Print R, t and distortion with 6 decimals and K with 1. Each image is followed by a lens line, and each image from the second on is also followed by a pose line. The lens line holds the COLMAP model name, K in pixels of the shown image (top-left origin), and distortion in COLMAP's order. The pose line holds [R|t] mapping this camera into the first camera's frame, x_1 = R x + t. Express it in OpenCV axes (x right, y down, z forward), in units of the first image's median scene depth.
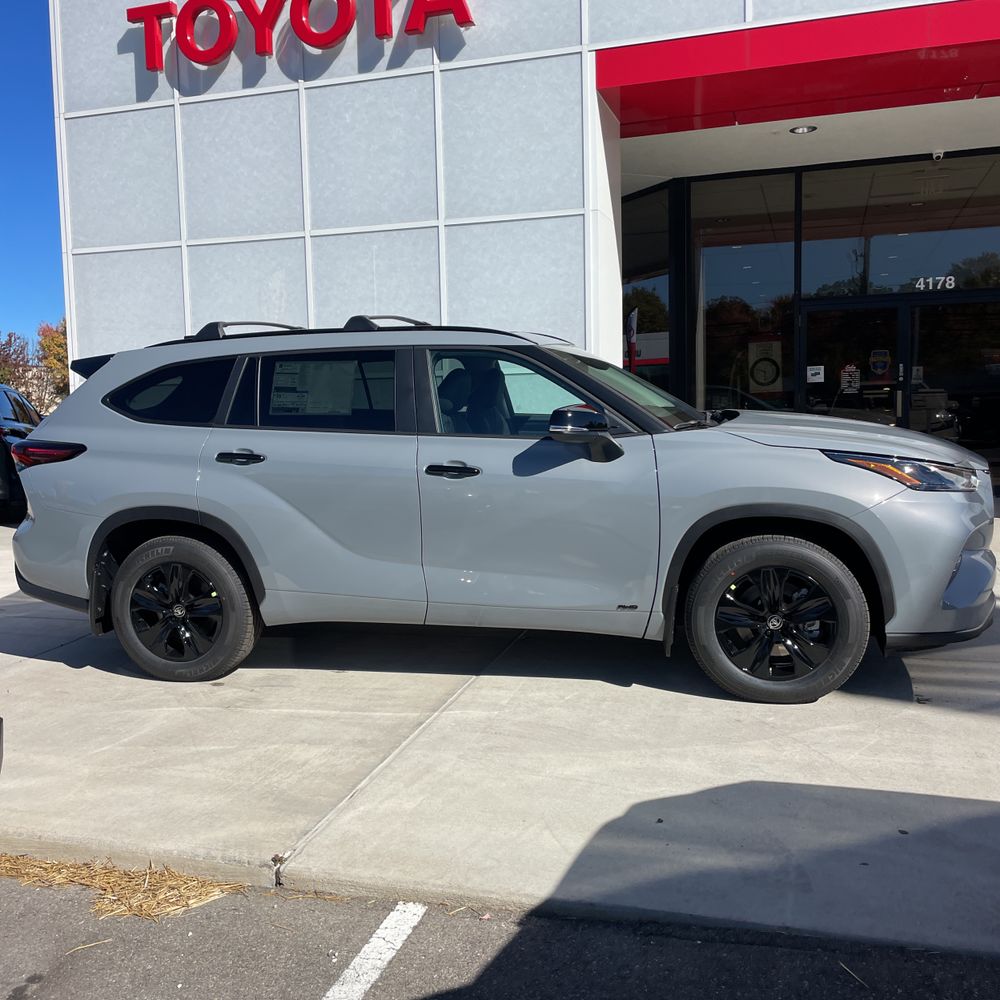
lens RADIAL K [[1023.4, 0, 495.0], [0, 1023.4, 492.7], [0, 0, 1]] dist [0.030064, 0.000000]
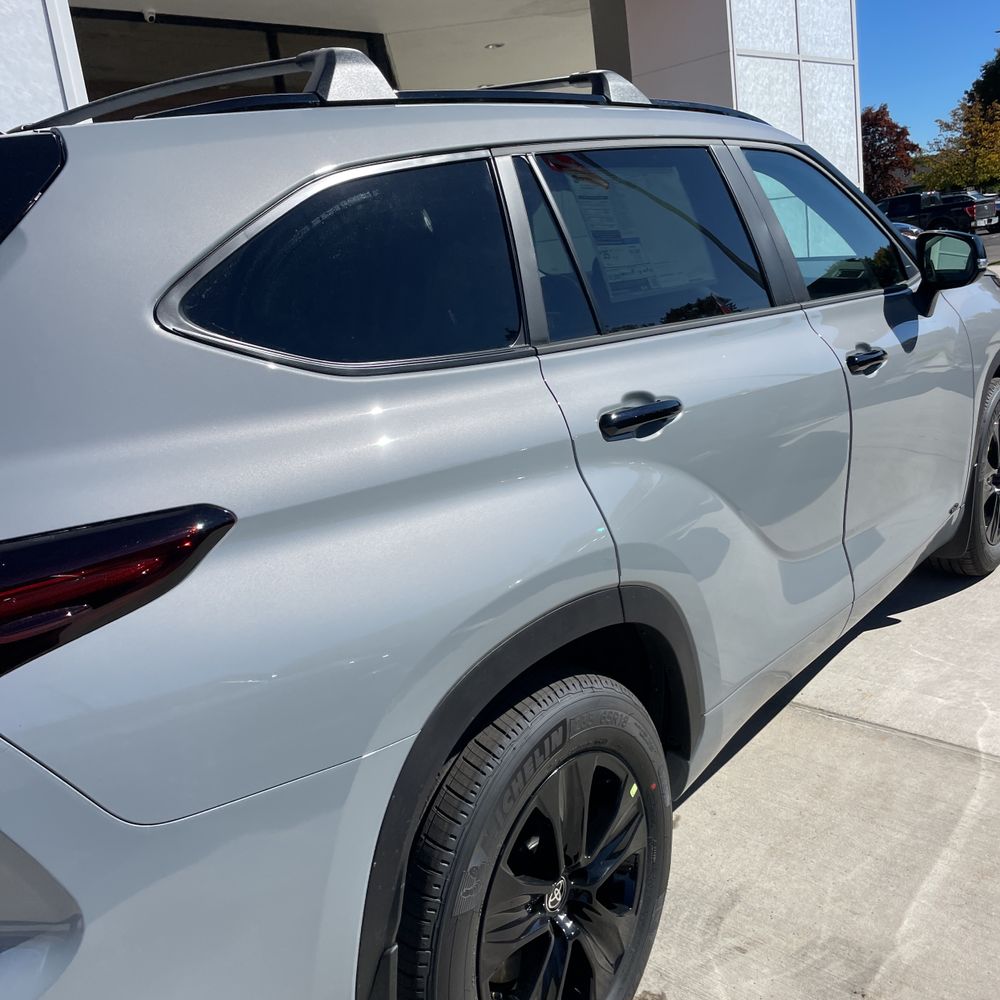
lens RADIAL K [[1023.4, 0, 498.2], [0, 1023.4, 493.6], [0, 0, 1]] dist [0.030064, 0.000000]
pose [[0.416367, -0.235155, 0.878260, -0.623087], [0.185318, 0.967645, 0.171231, -0.083476], [-0.890110, 0.091463, 0.446474, 0.902130]]
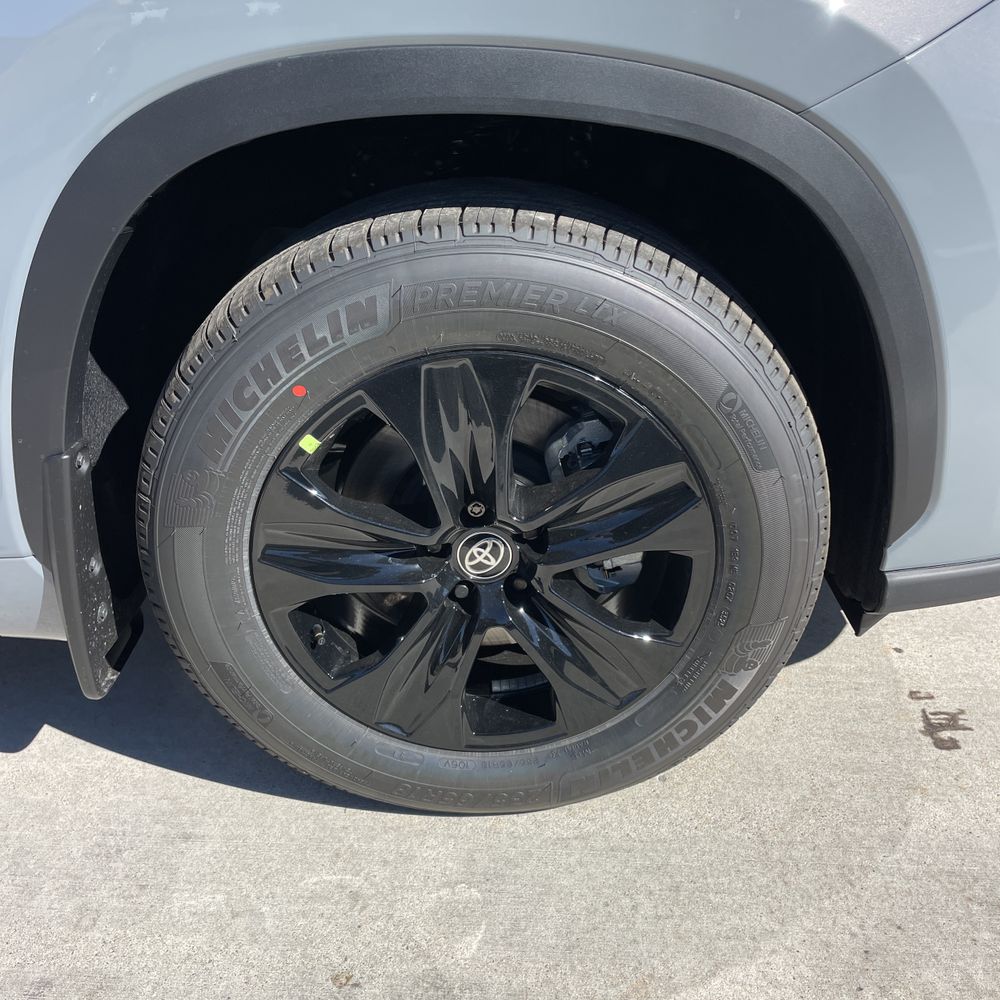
lens RADIAL K [[1023.4, 0, 517.3], [0, 1023.4, 495.4], [0, 0, 1]] dist [0.030064, 0.000000]
pose [[0.966470, -0.102458, 0.235454, 0.203926], [0.017761, 0.941425, 0.336756, 0.022864], [-0.256165, -0.321282, 0.911678, 0.706786]]
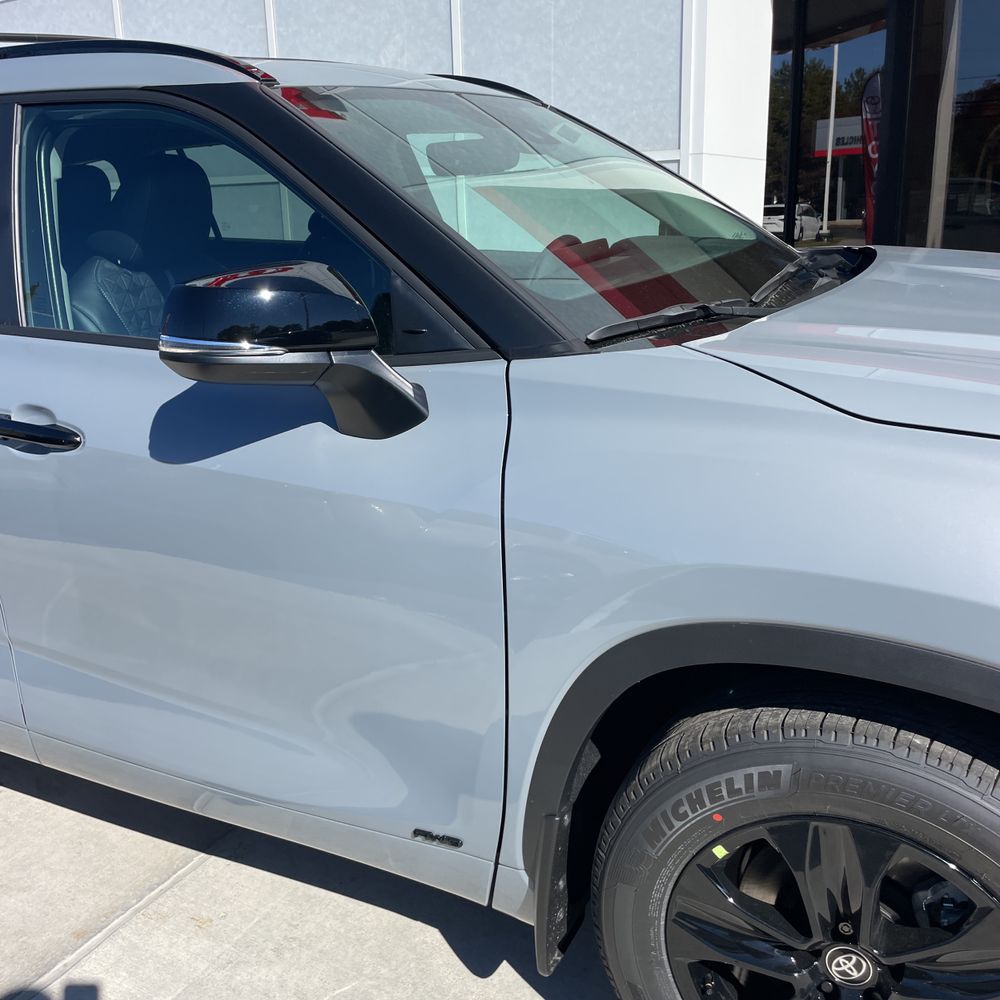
lens RADIAL K [[1023.4, 0, 500.0], [0, 1023.4, 497.1], [0, 0, 1]] dist [0.030064, 0.000000]
pose [[0.975810, 0.051532, -0.212459, 0.209322], [-0.009547, 0.980939, 0.194079, -0.072139], [0.218411, -0.187356, 0.957703, 0.640397]]
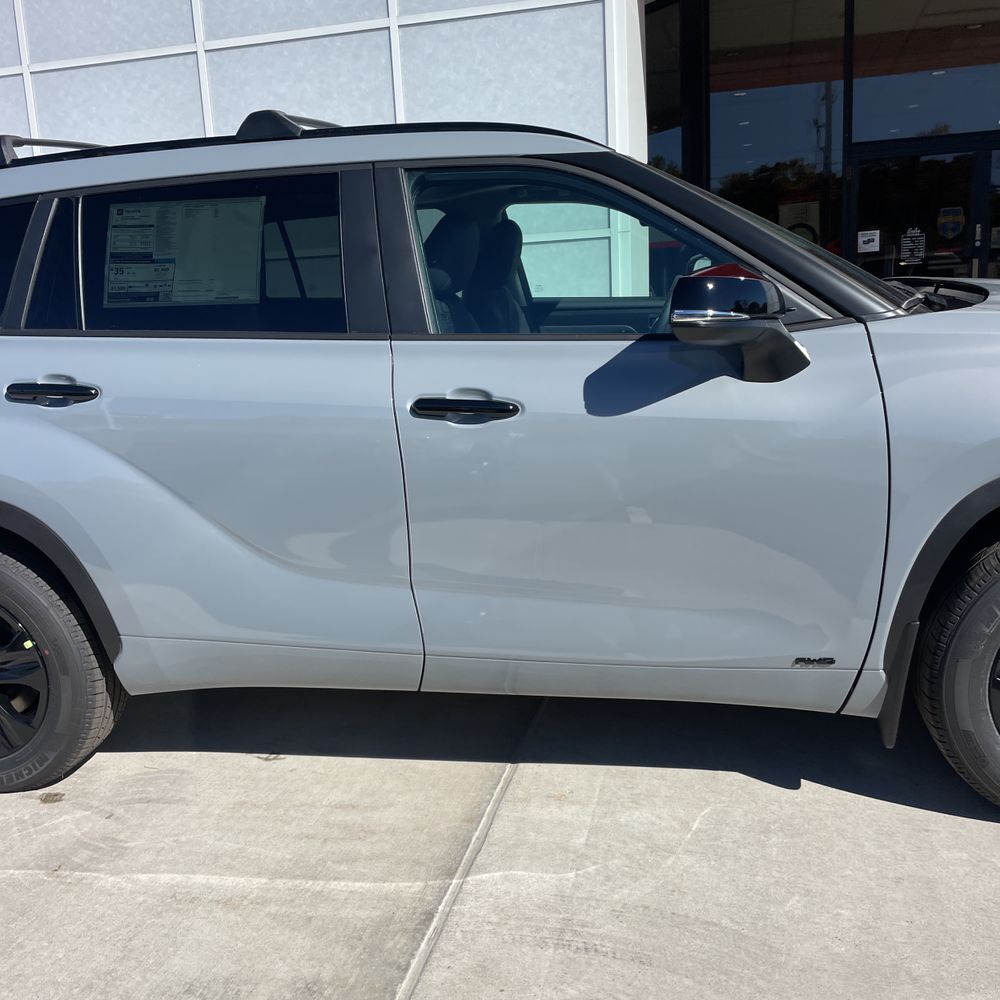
lens RADIAL K [[1023.4, 0, 495.5], [0, 1023.4, 514.1], [0, 0, 1]] dist [0.030064, 0.000000]
pose [[0.998170, -0.039385, 0.045896, -0.049818], [0.033565, 0.992046, 0.121317, -0.029268], [-0.050309, -0.119555, 0.991552, 0.470231]]
